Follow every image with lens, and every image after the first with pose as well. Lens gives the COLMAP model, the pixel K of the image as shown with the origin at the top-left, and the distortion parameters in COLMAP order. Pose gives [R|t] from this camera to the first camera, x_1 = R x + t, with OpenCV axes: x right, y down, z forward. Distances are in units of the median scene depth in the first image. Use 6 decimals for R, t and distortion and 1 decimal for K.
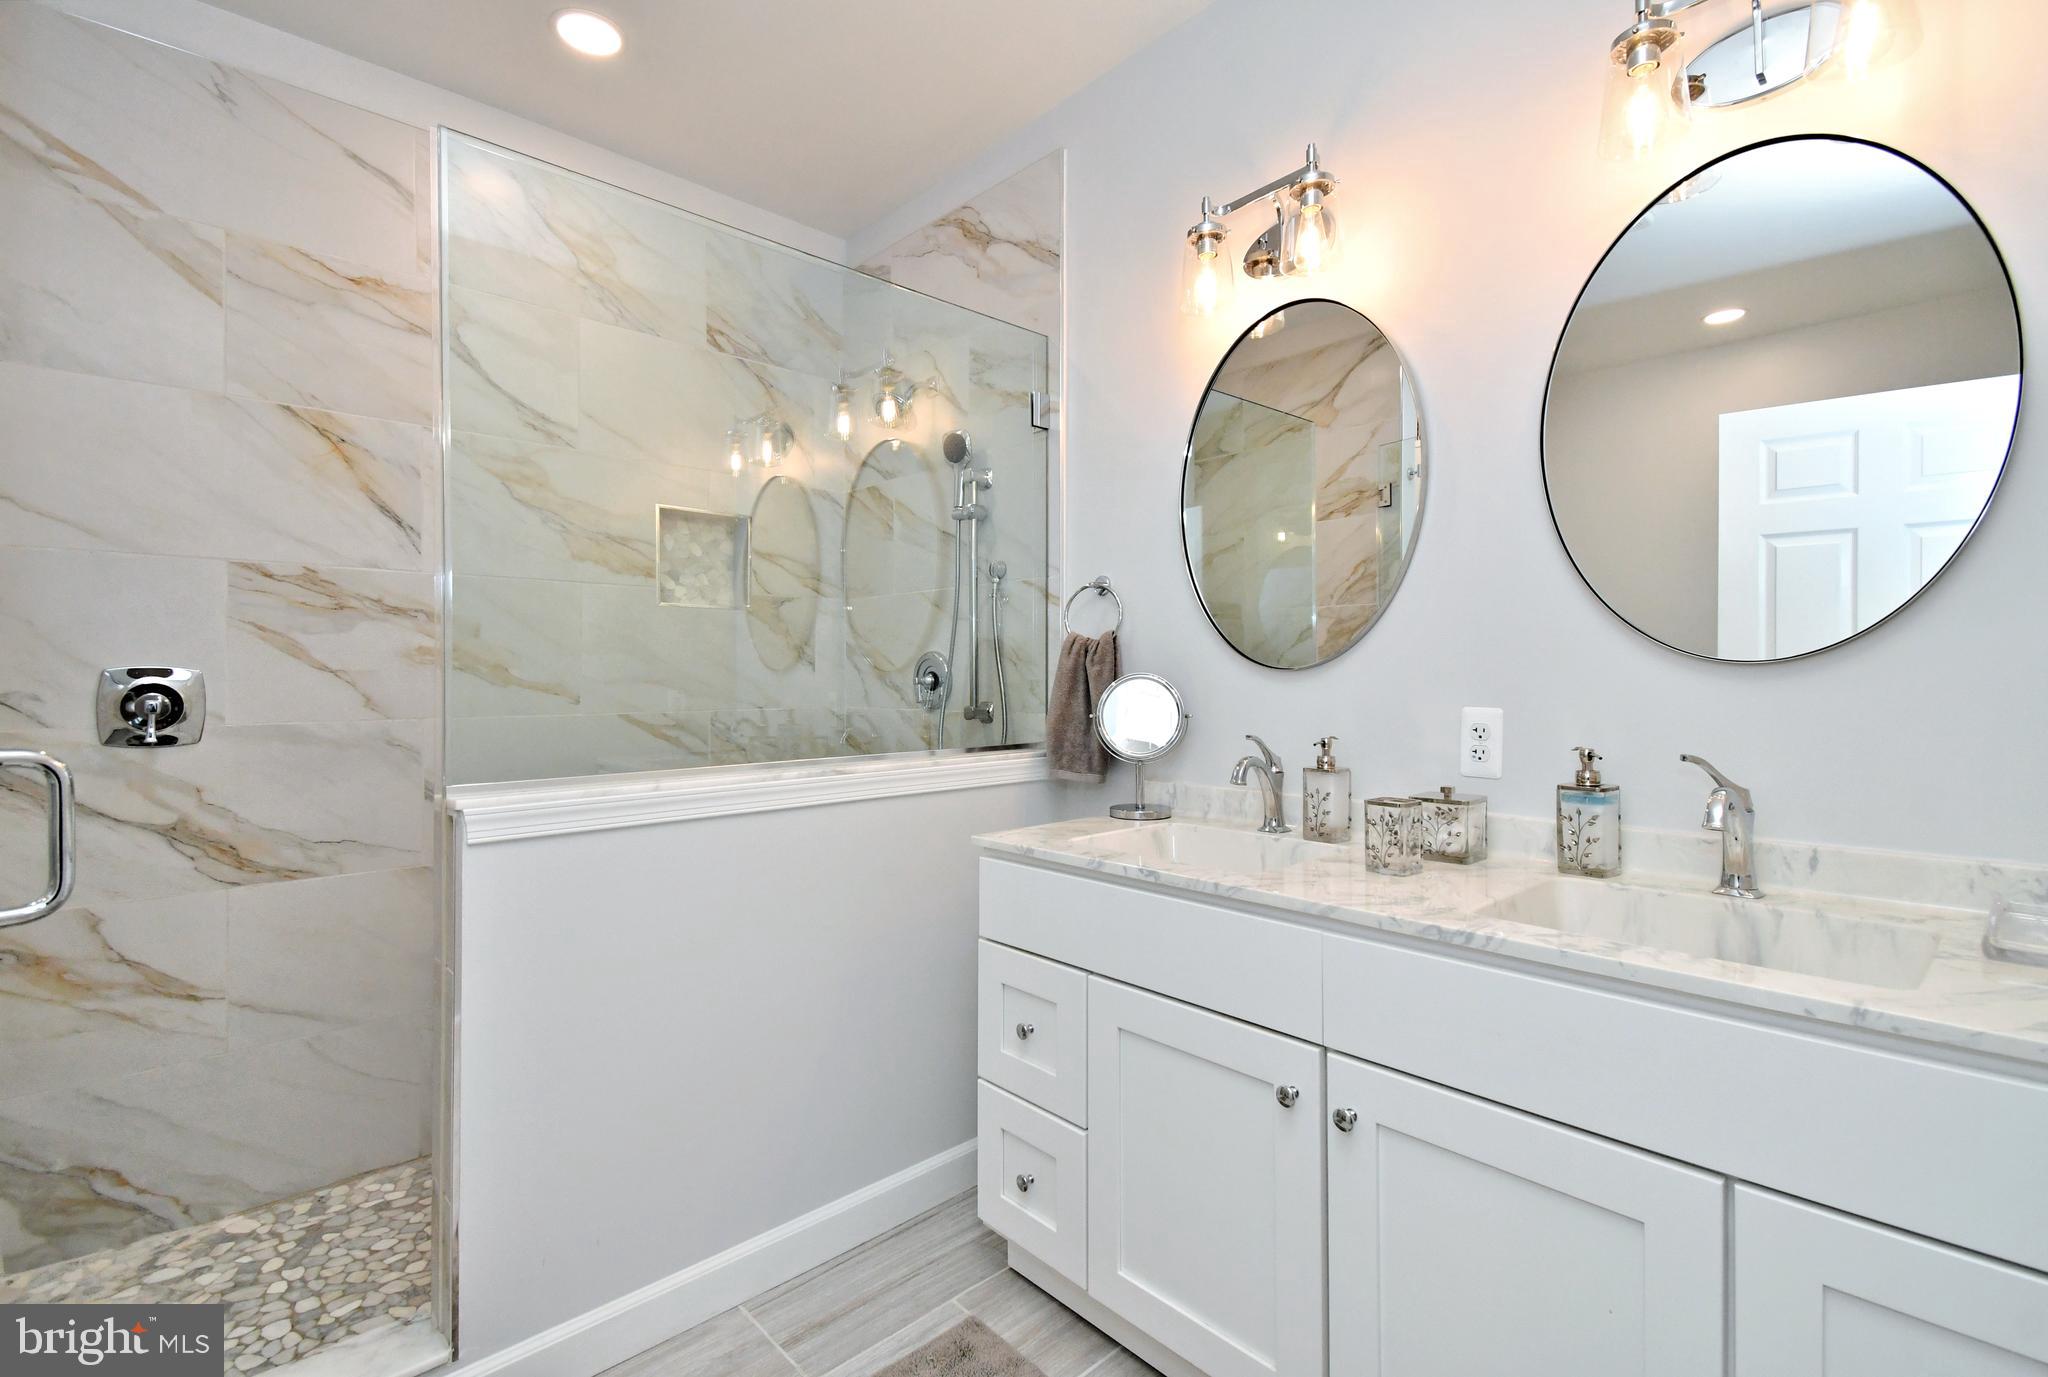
lens RADIAL K [[920.9, 0, 1028.0], [0, 920.9, 685.9], [0, 0, 1]] dist [0.017345, 0.000026]
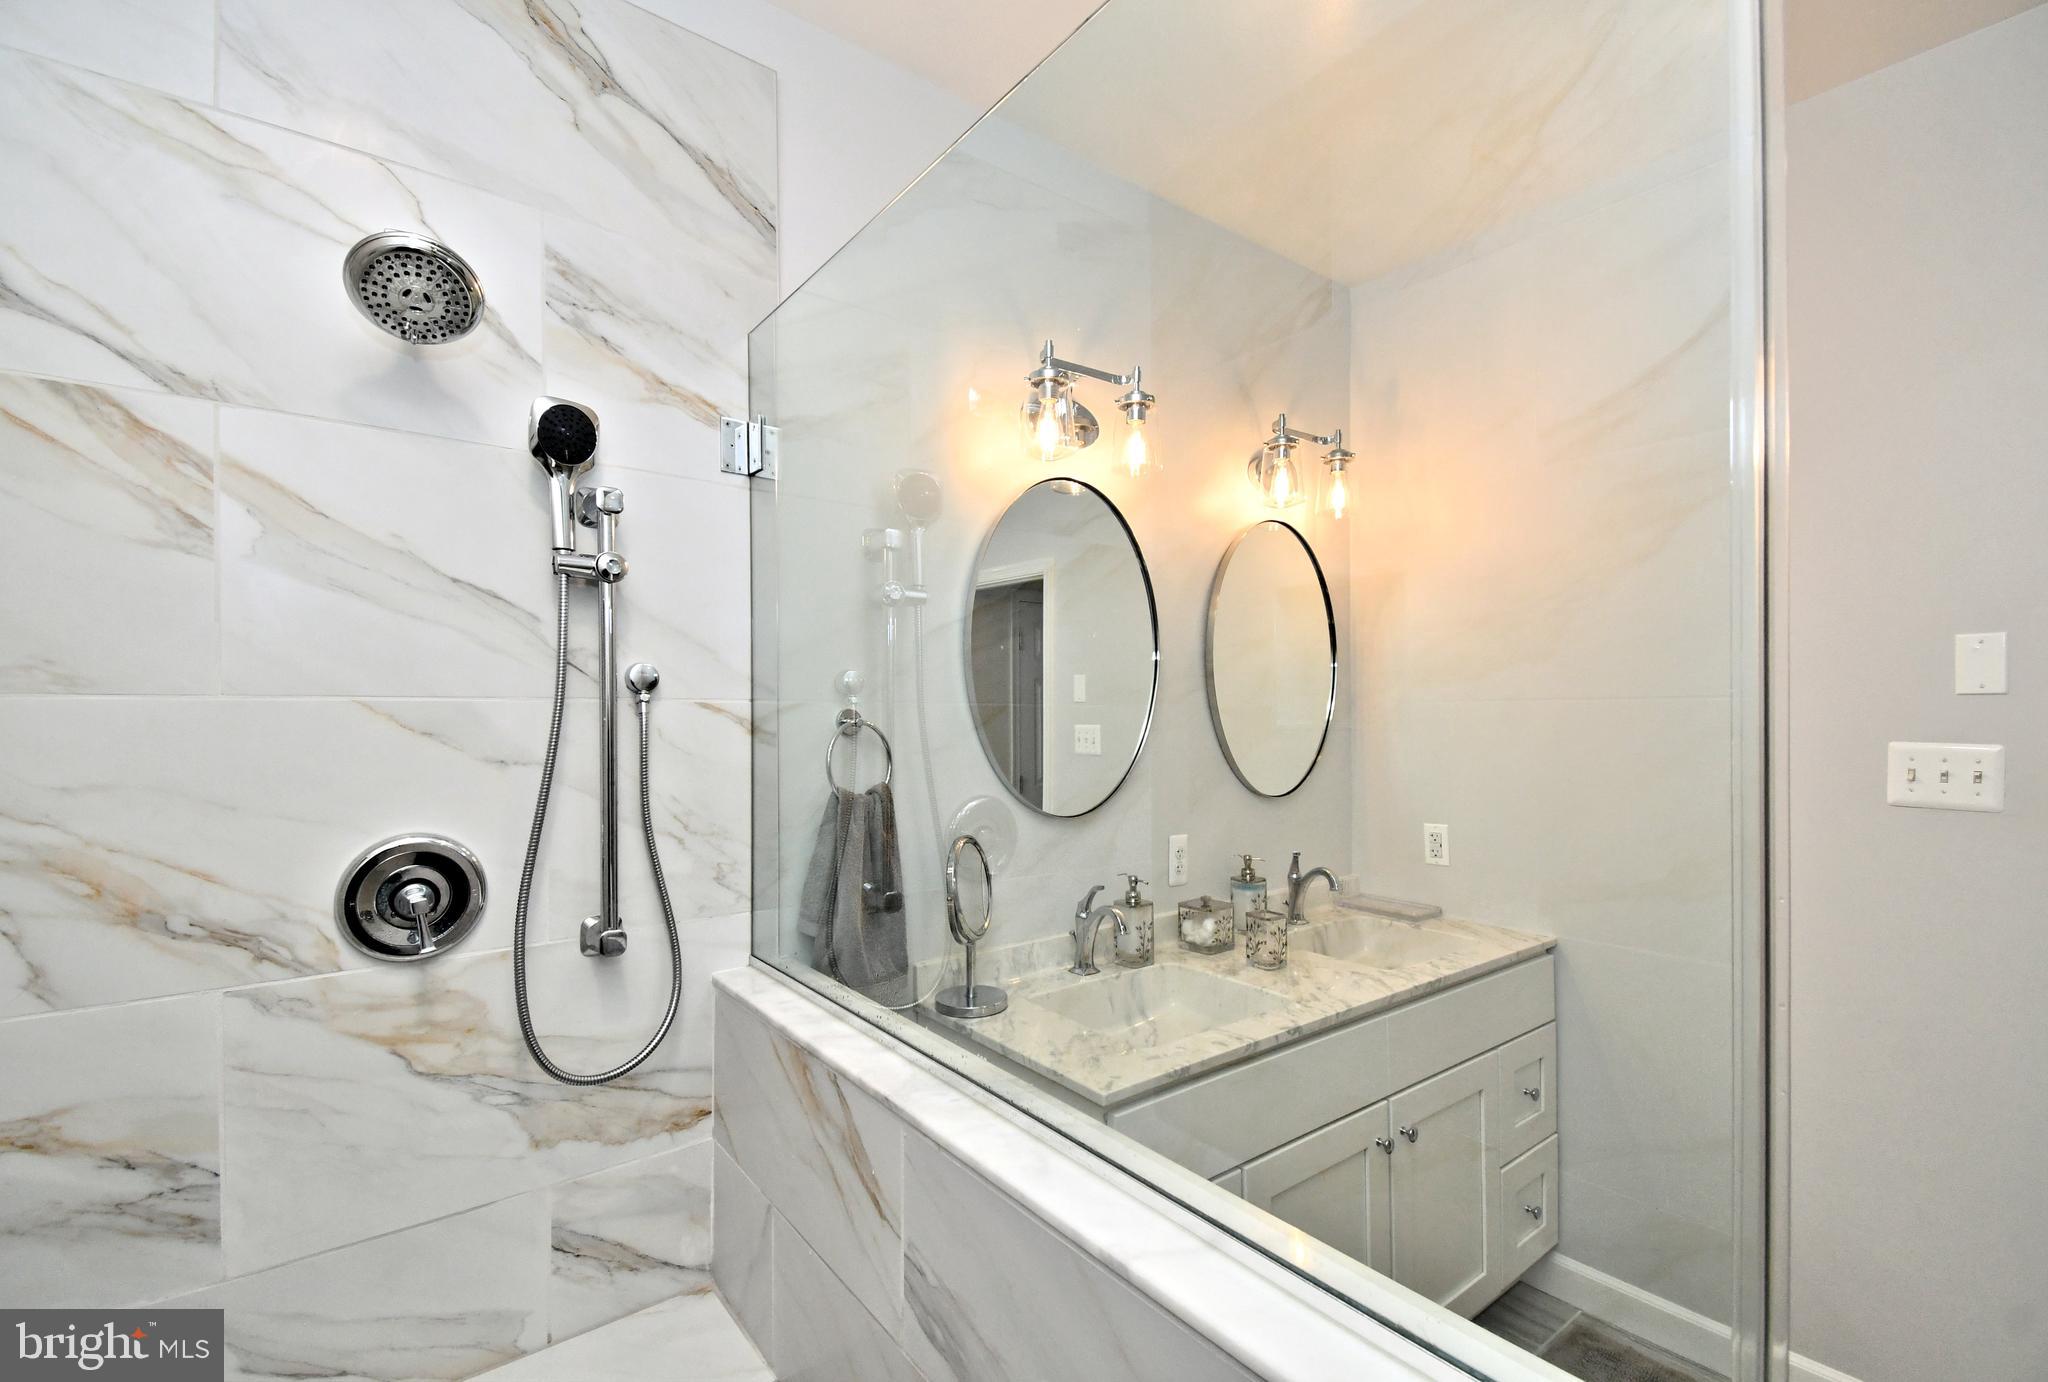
lens RADIAL K [[920.9, 0, 1026.2], [0, 920.9, 702.7], [0, 0, 1]] dist [0.017345, 0.000026]
pose [[0.083708, 0.008208, 0.996457, -0.574362], [0.003879, 0.999956, -0.008563, -0.104067], [-0.996483, 0.004582, 0.083672, 0.704580]]
